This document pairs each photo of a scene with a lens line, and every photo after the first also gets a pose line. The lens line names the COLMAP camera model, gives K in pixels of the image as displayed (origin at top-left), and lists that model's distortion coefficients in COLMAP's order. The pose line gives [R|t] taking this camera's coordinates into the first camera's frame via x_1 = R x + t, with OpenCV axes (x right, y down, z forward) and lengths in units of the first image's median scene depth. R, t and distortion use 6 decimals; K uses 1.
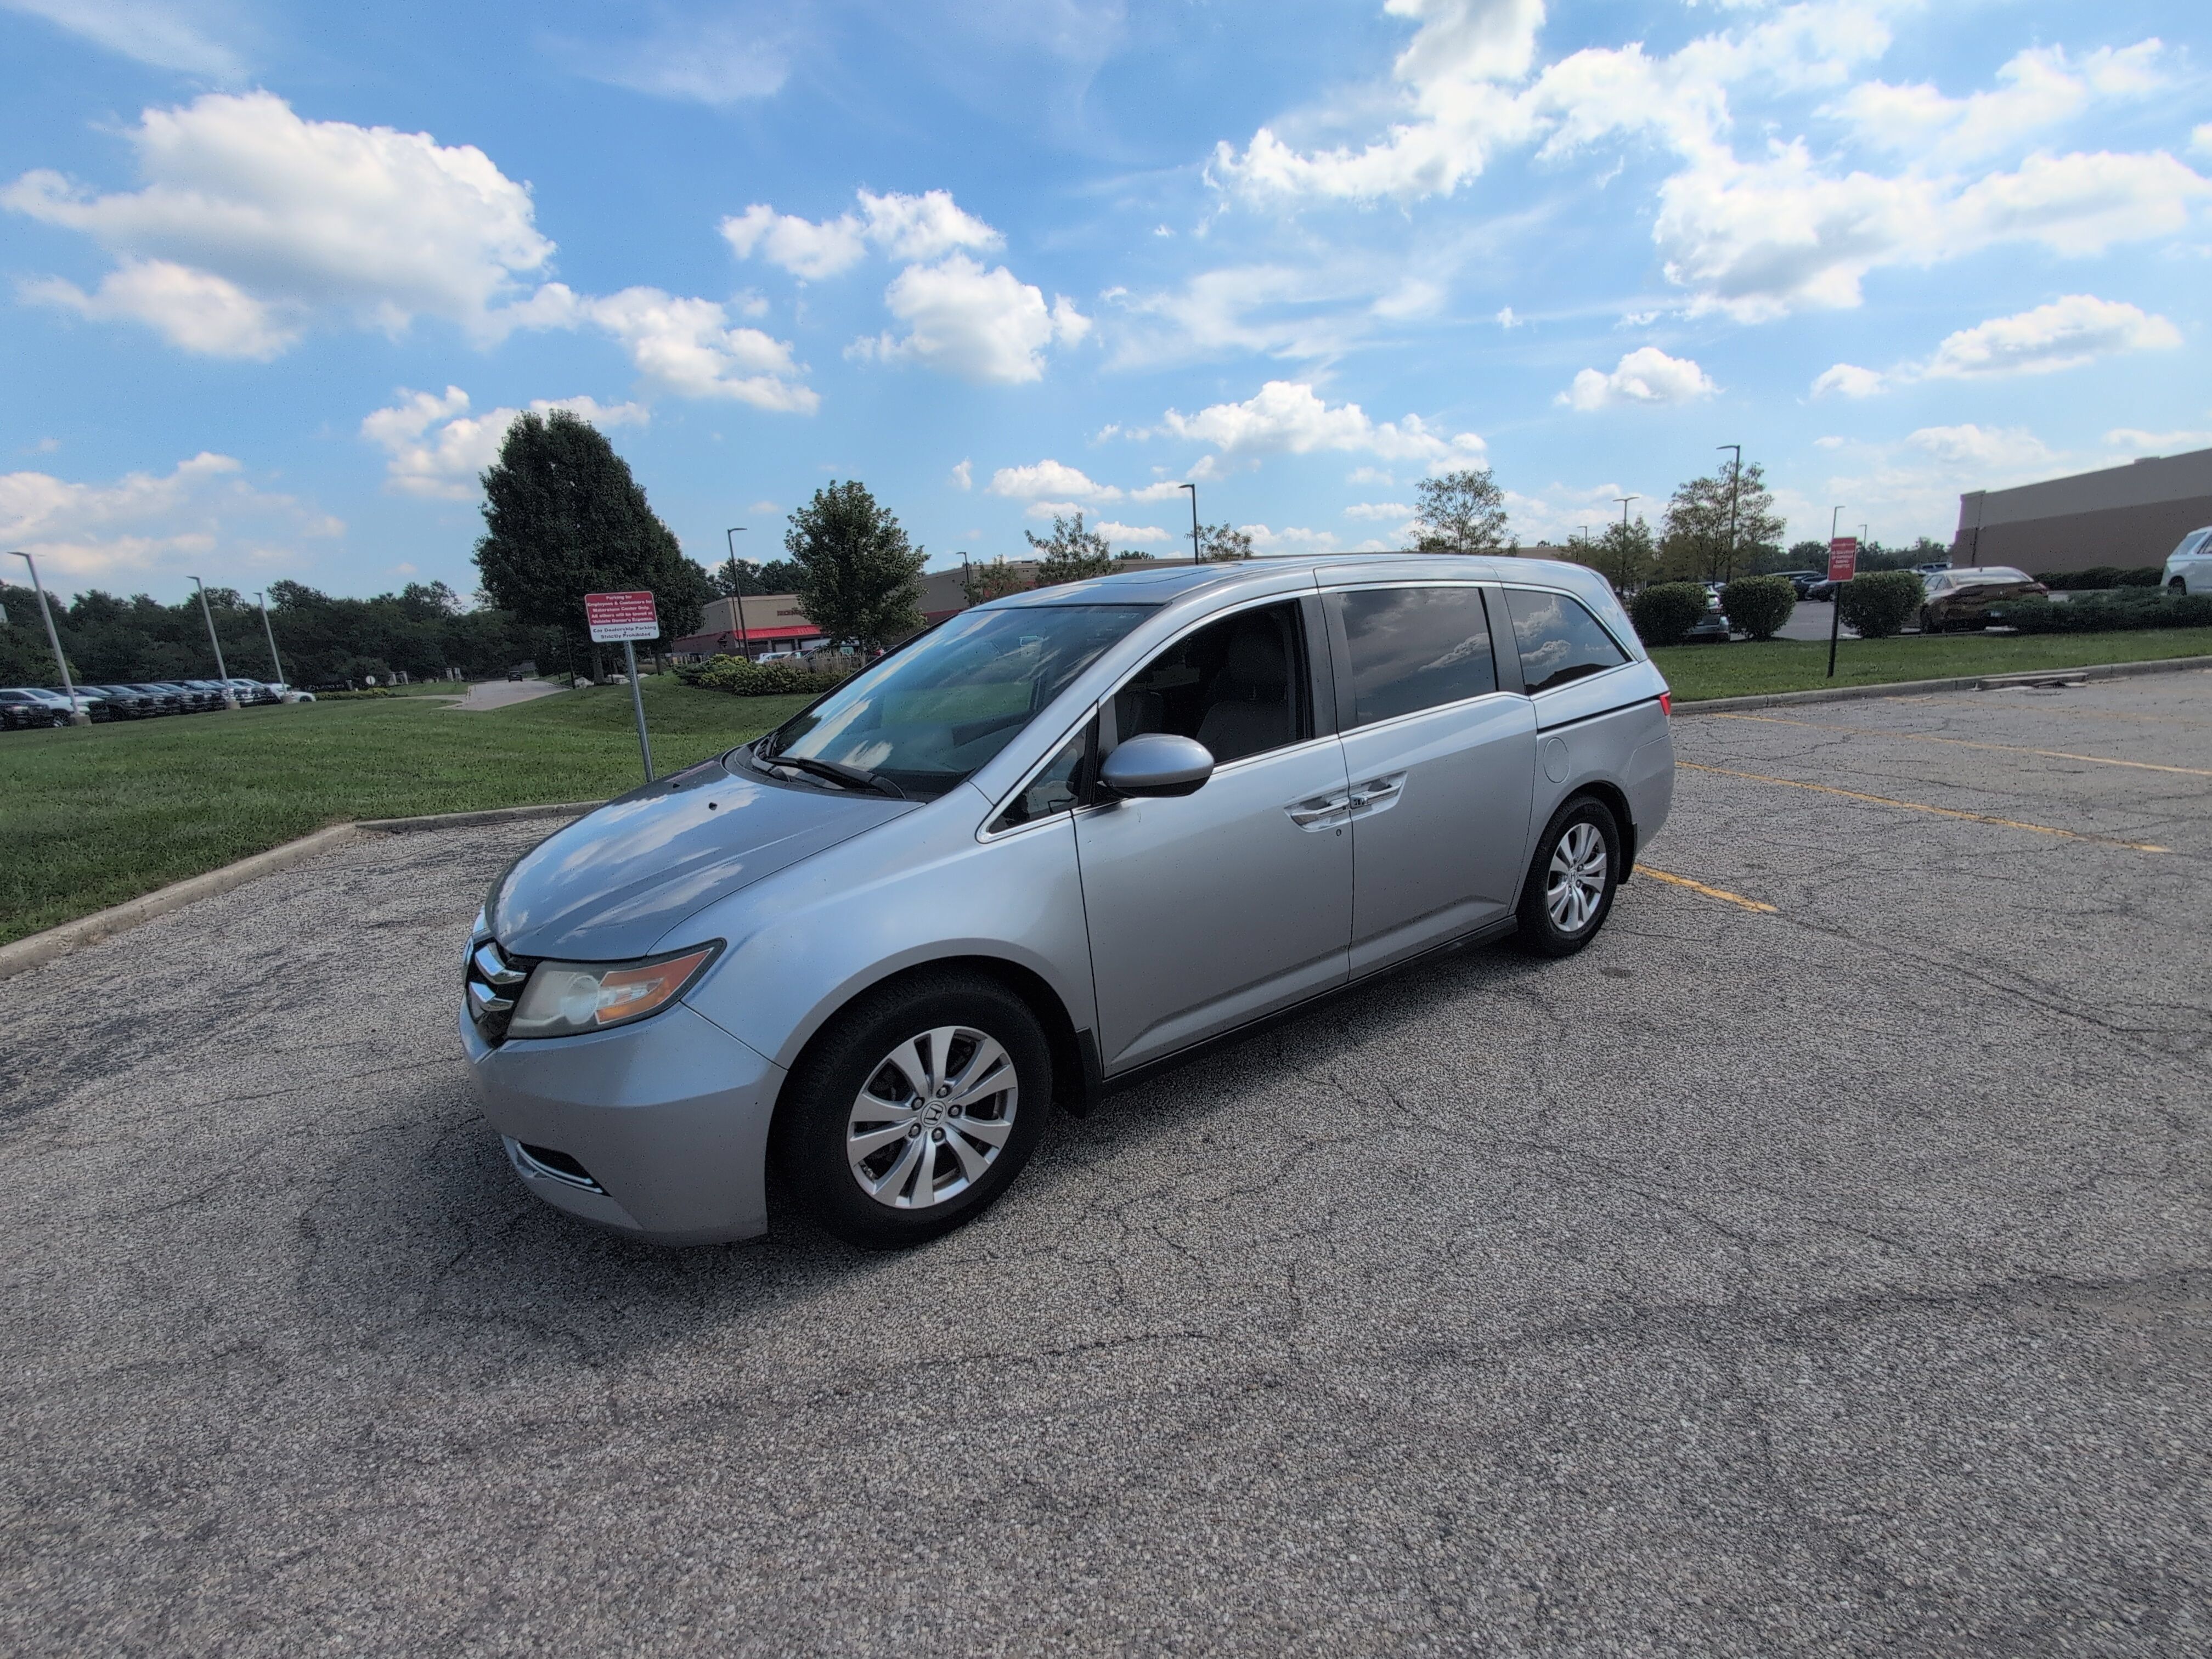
lens RADIAL K [[939.0, 0, 1107.9], [0, 939.0, 841.7], [0, 0, 1]] dist [-0.001629, 0.000896]
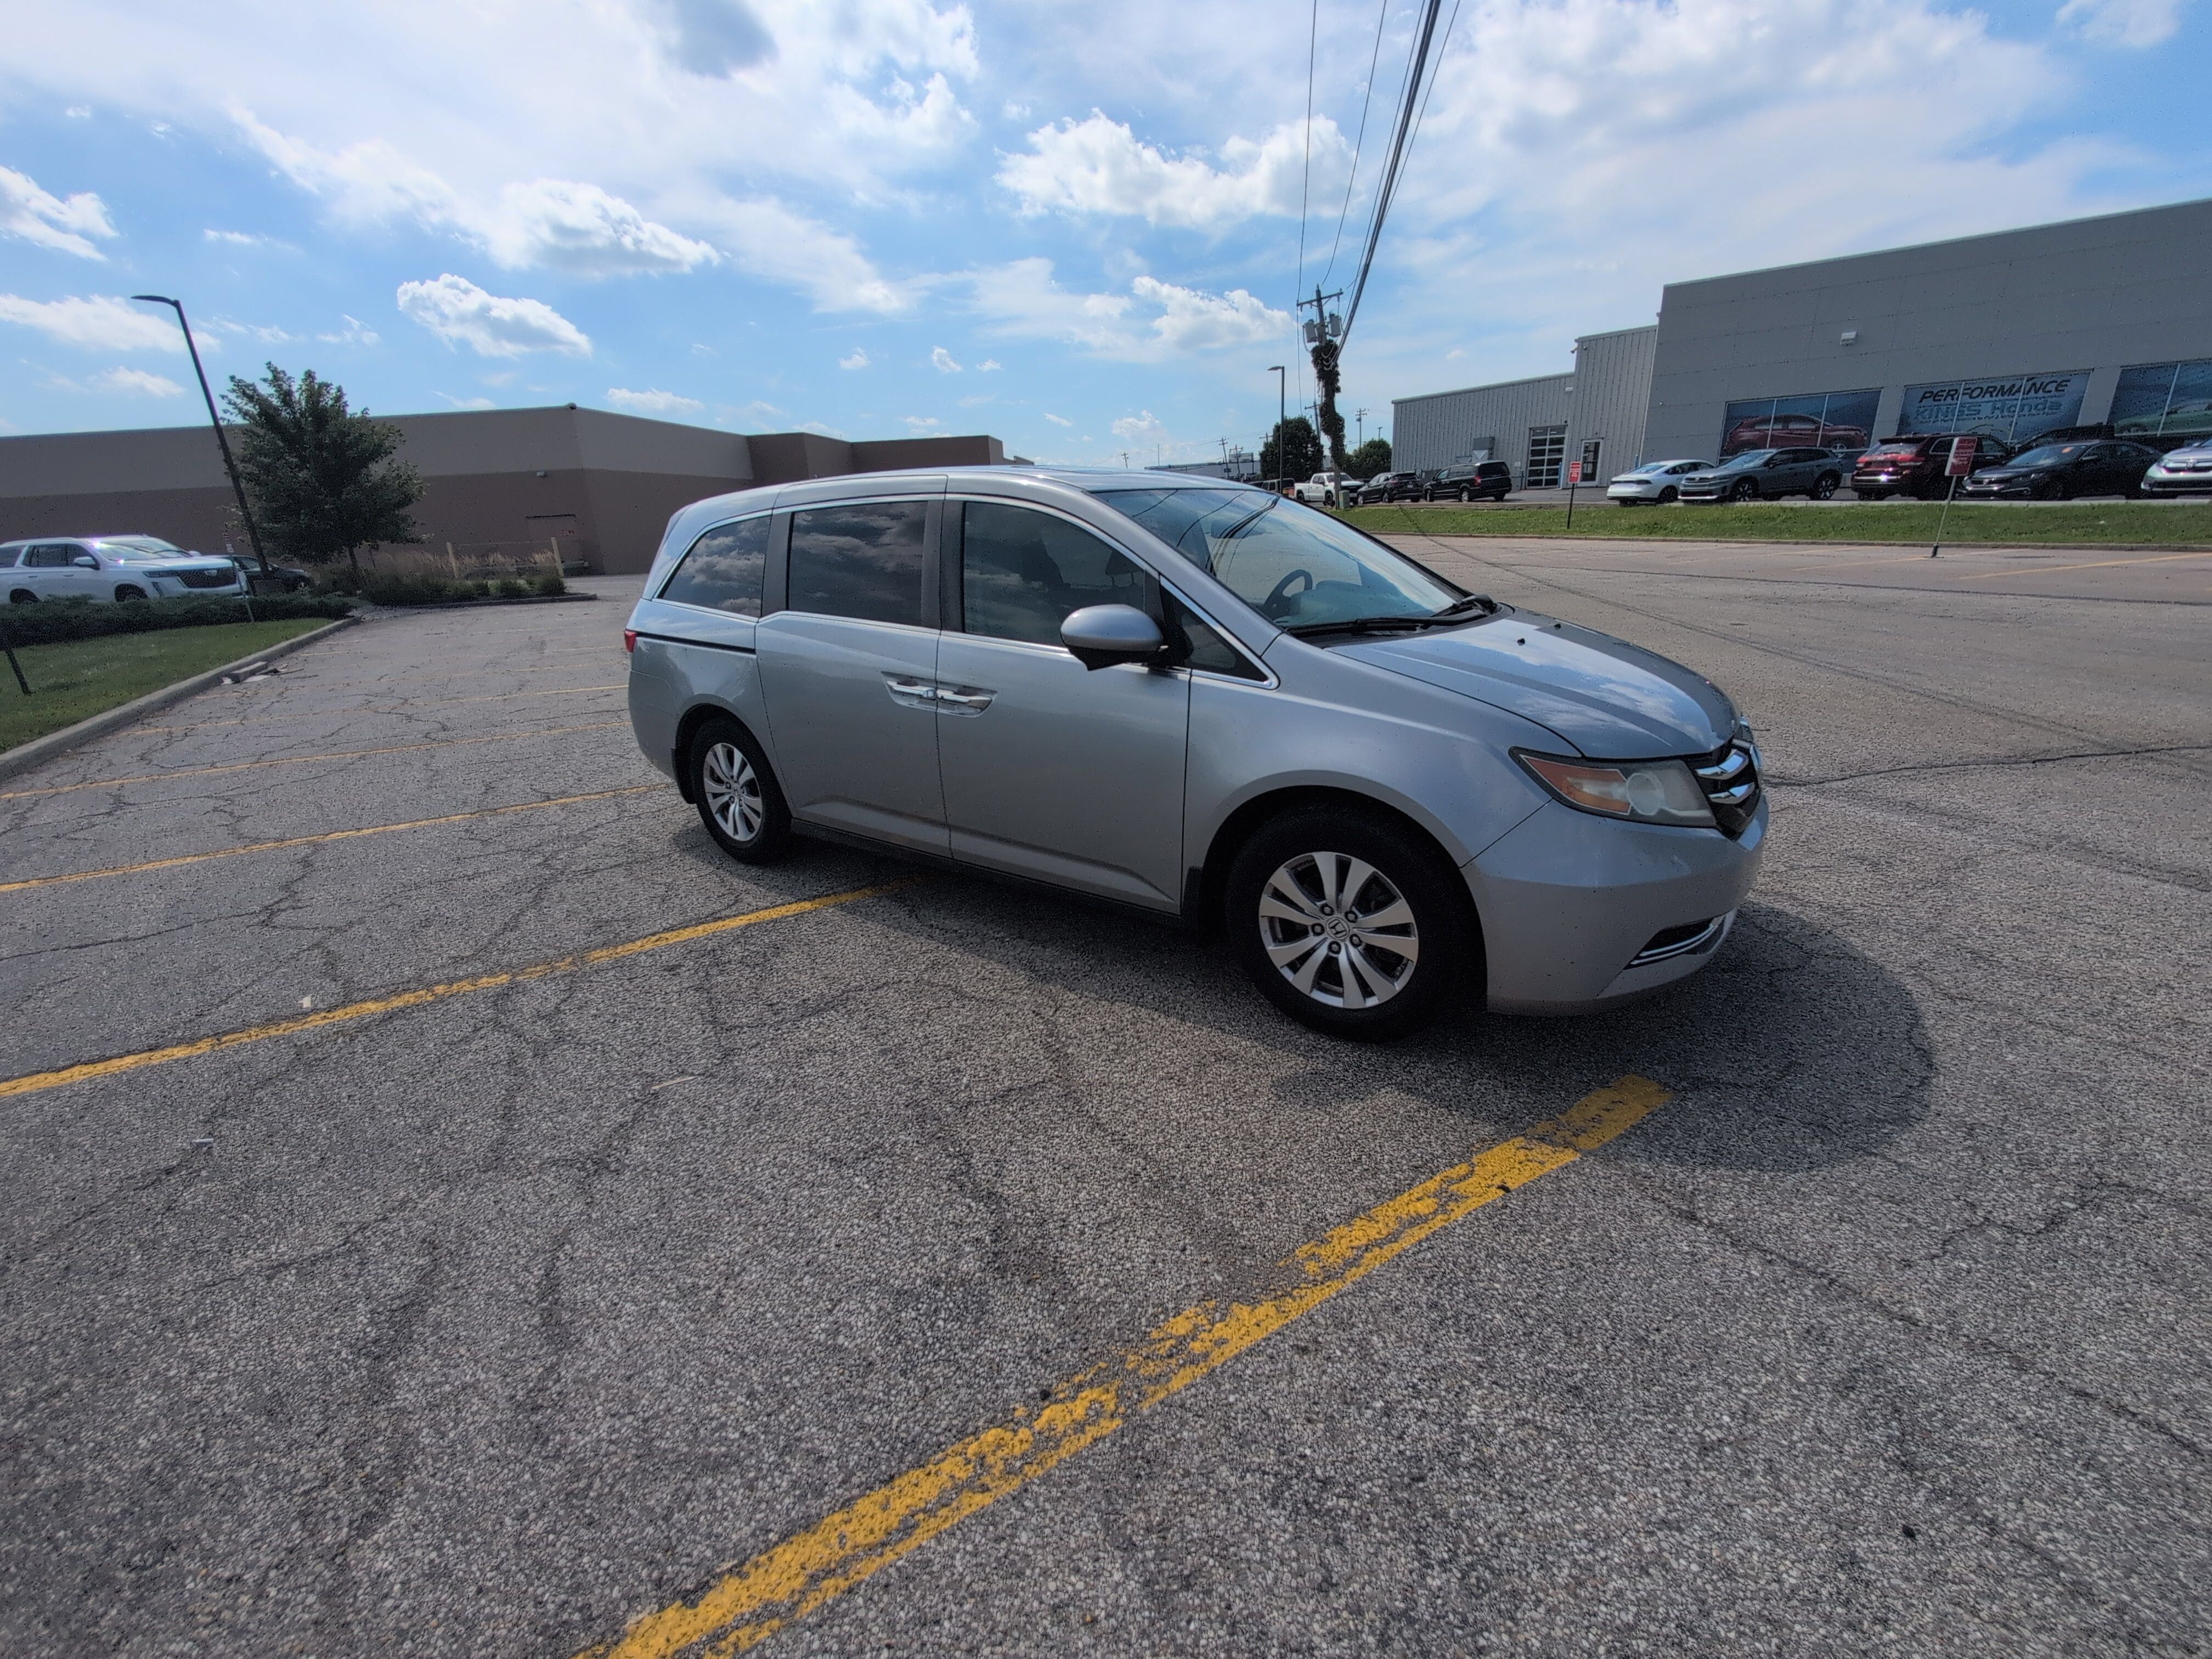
lens RADIAL K [[939.0, 0, 1105.1], [0, 939.0, 842.1], [0, 0, 1]] dist [-0.001629, 0.000896]
pose [[-0.297425, -0.241318, 0.923744, -0.109817], [0.278132, 0.903665, 0.325625, -0.025989], [-0.913335, 0.353772, -0.201654, 0.143758]]
